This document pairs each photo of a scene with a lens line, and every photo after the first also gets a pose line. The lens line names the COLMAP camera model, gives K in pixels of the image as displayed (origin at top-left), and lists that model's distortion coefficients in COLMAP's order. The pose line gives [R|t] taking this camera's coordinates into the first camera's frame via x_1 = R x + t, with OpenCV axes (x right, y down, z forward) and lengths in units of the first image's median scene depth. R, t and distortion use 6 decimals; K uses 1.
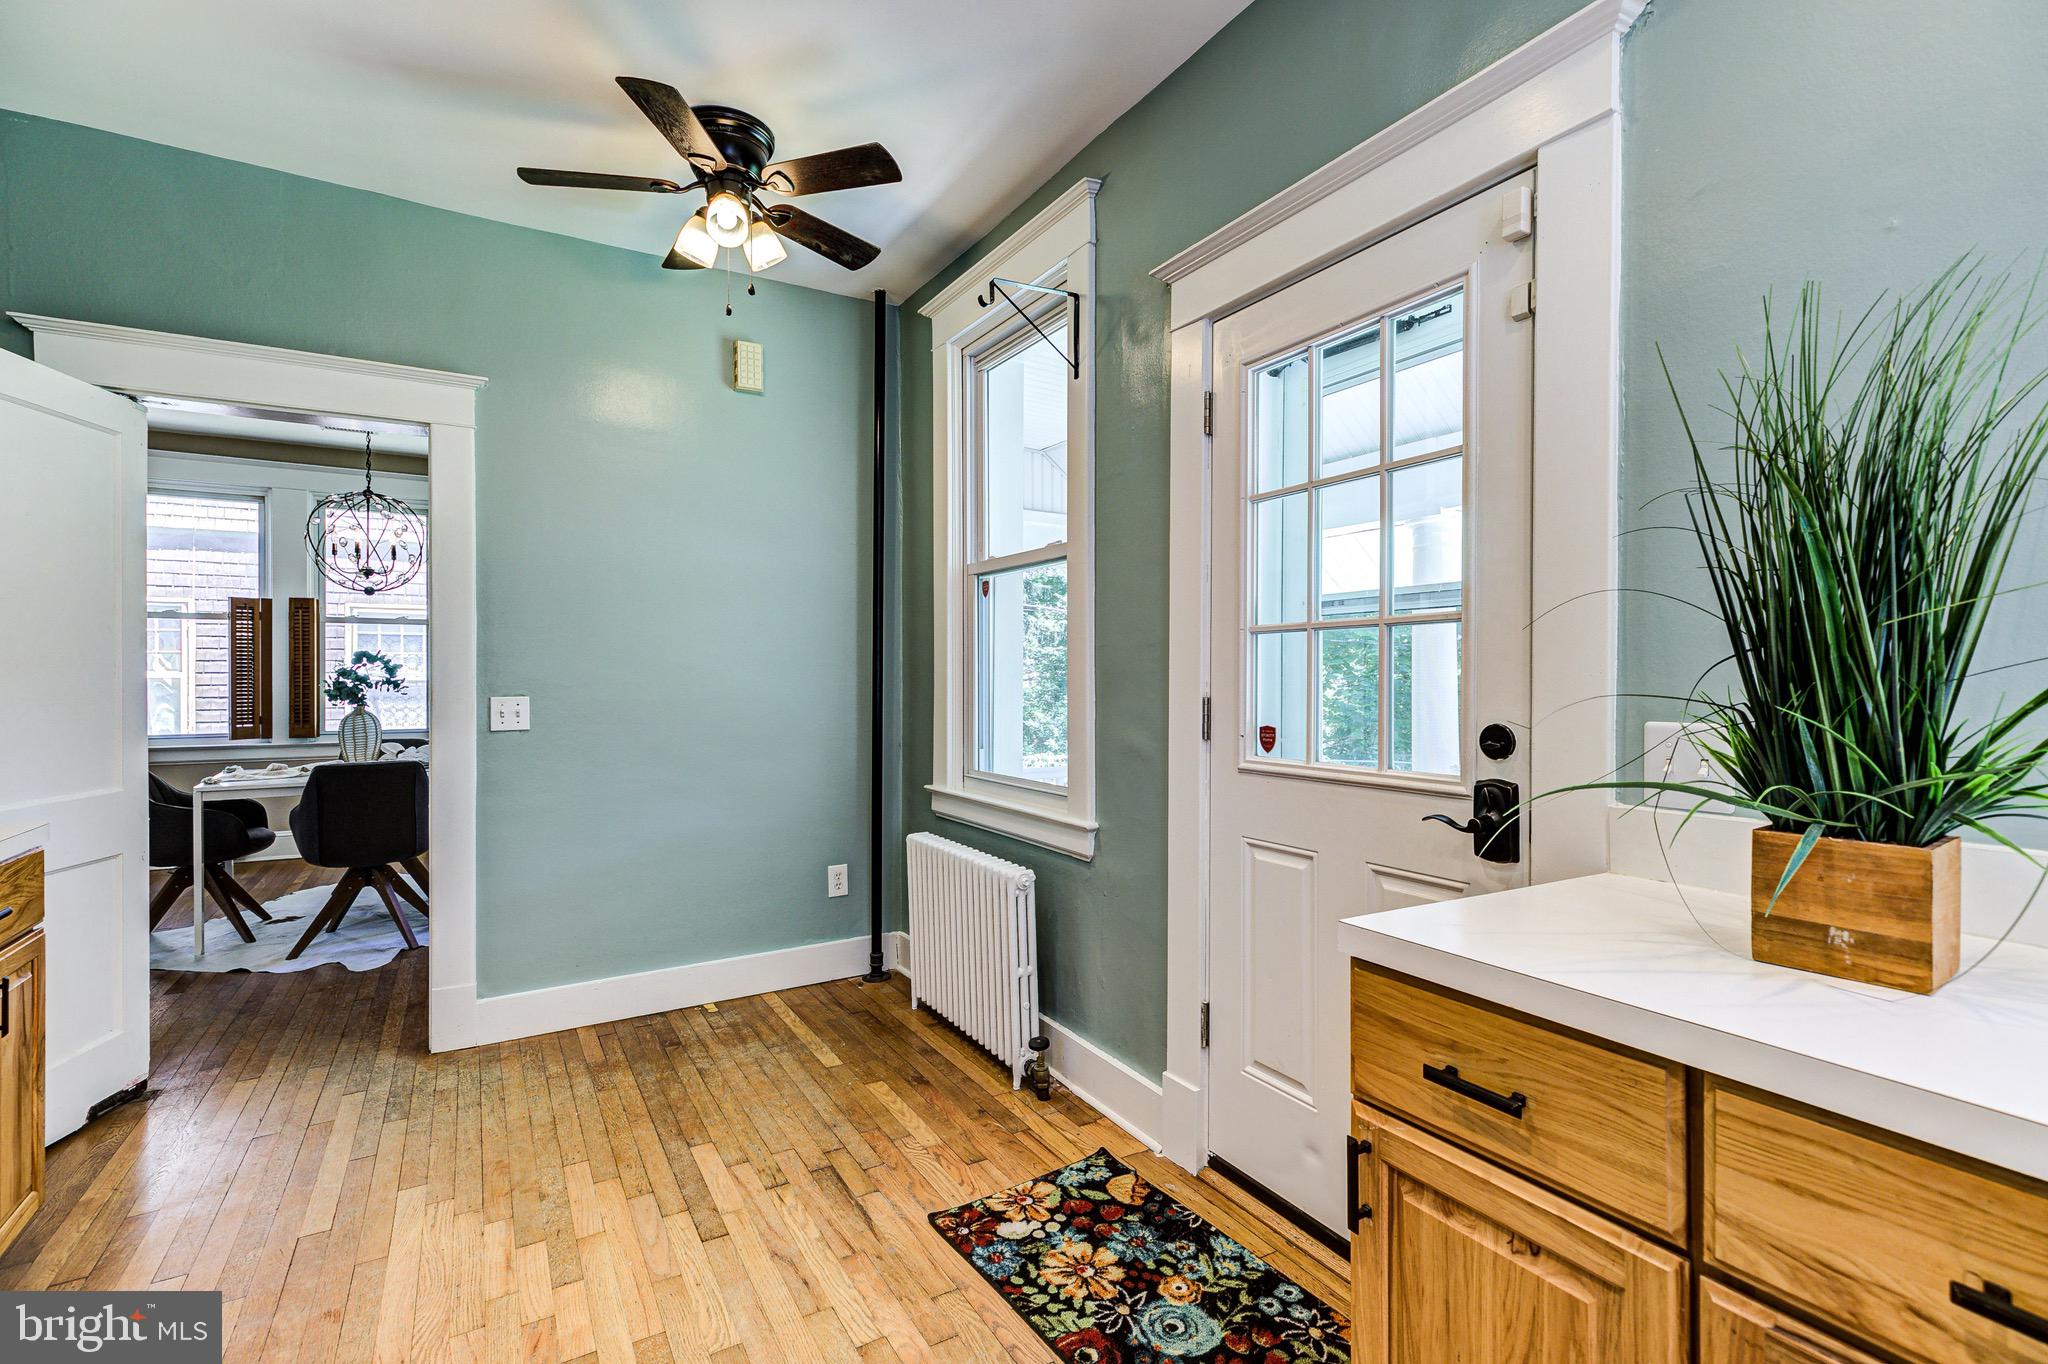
lens RADIAL K [[932.0, 0, 1030.1], [0, 932.0, 676.2], [0, 0, 1]] dist [0.010458, 0.000684]
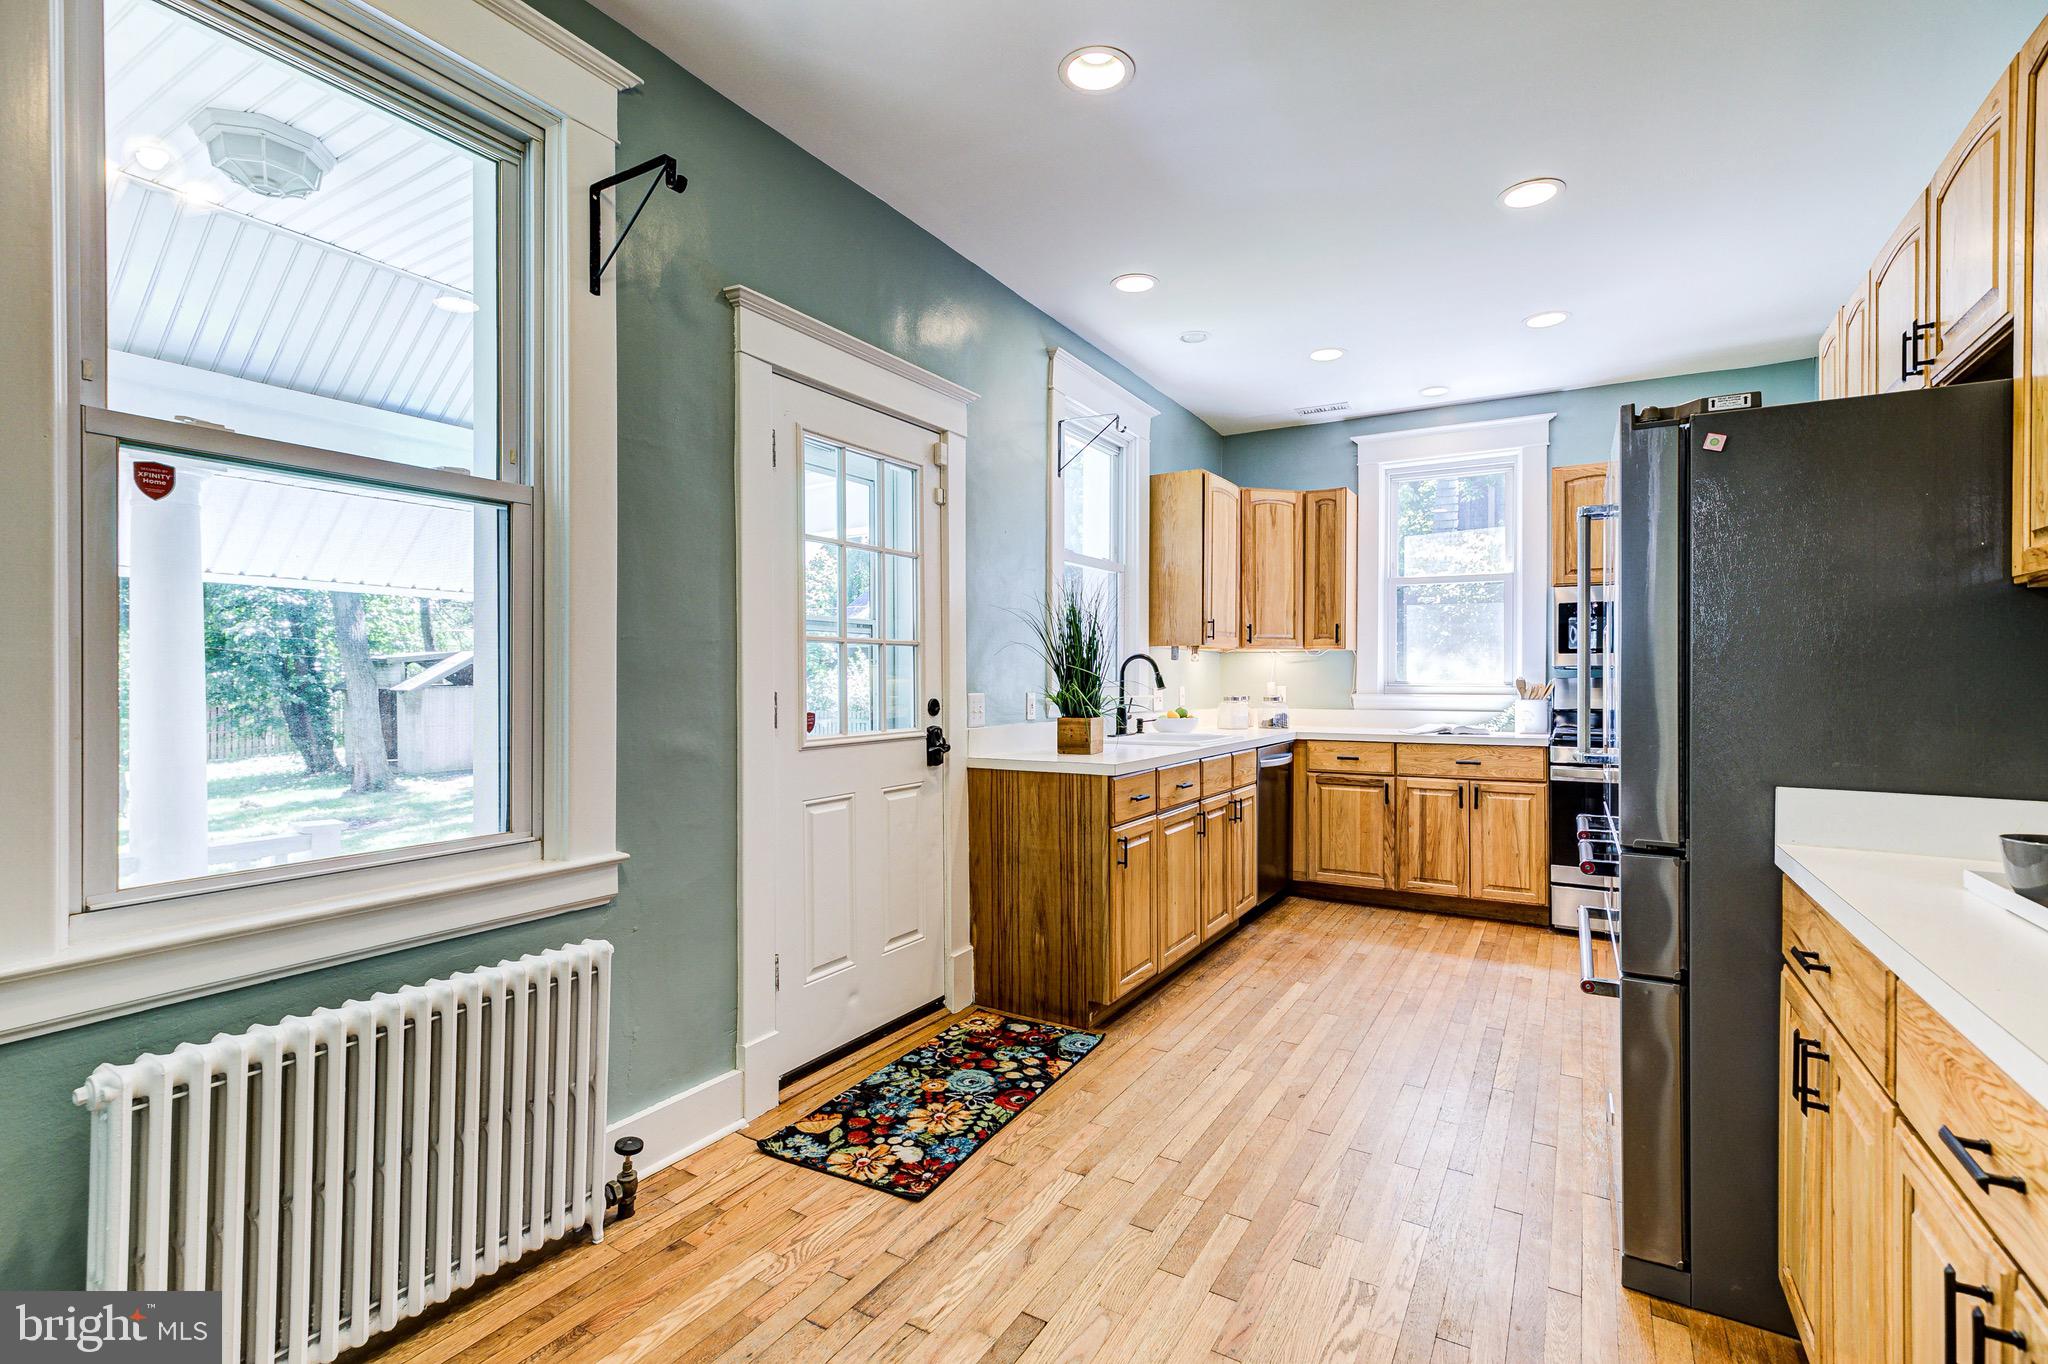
lens RADIAL K [[928.0, 0, 1029.2], [0, 928.0, 676.2], [0, 0, 1]] dist [0.007553, 0.000074]
pose [[-0.474877, -0.002040, 0.880050, -0.866839], [-0.002219, 0.999997, 0.001120, 0.000044], [-0.880049, -0.001421, -0.474880, 1.120614]]
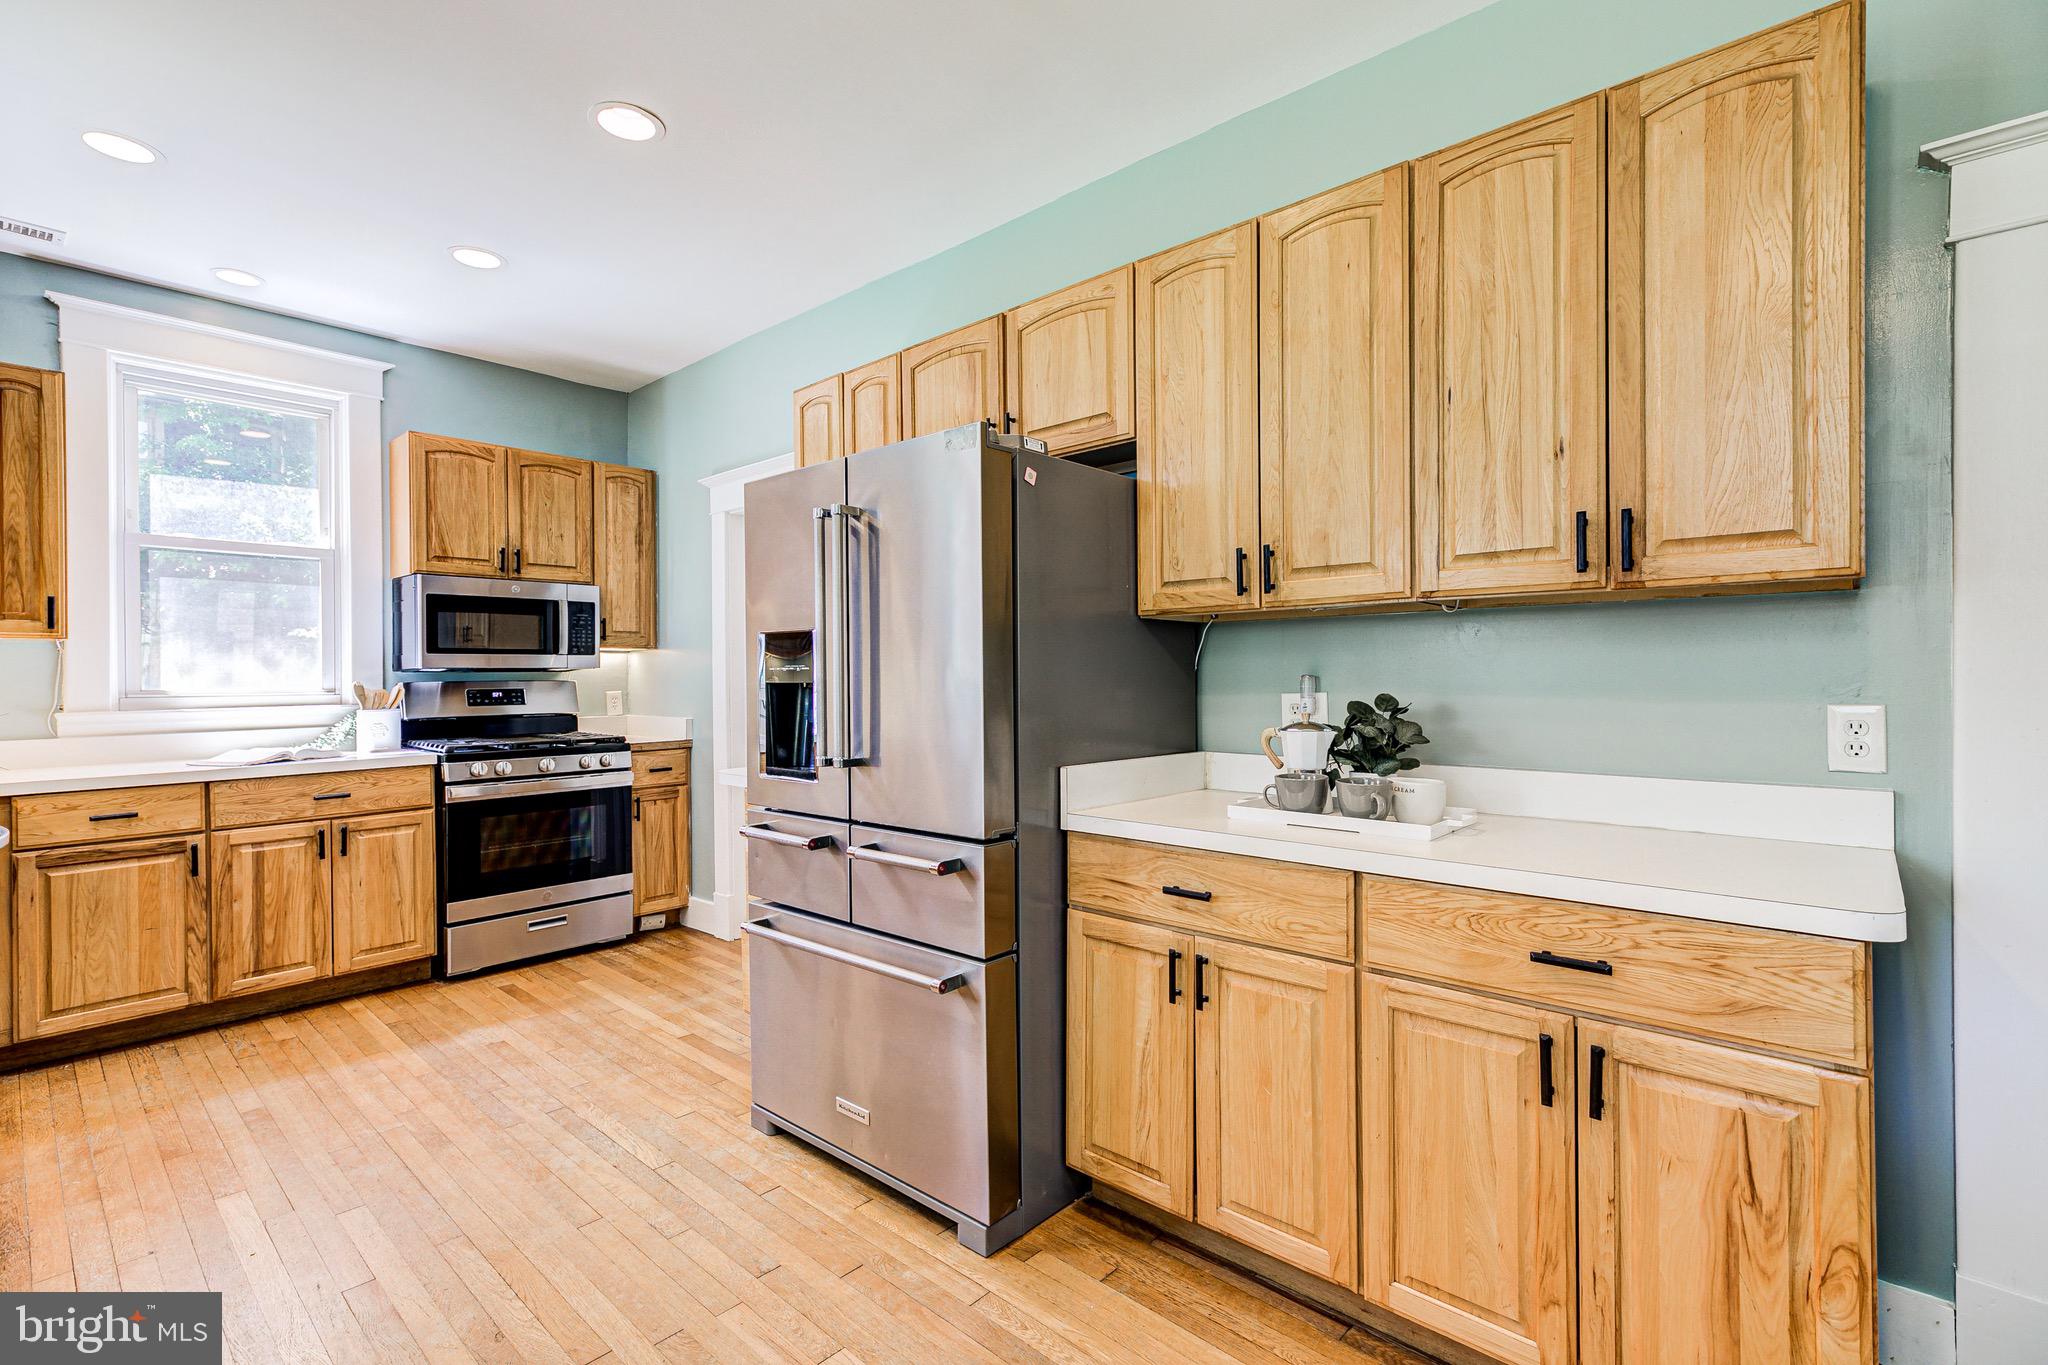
lens RADIAL K [[928.0, 0, 1029.2], [0, 928.0, 676.7], [0, 0, 1]] dist [0.007553, 0.000074]
pose [[-0.956694, 0.006868, -0.291015, -0.265717], [0.006378, 0.999976, 0.002632, -0.003541], [0.291026, 0.000662, -0.956715, 1.108306]]
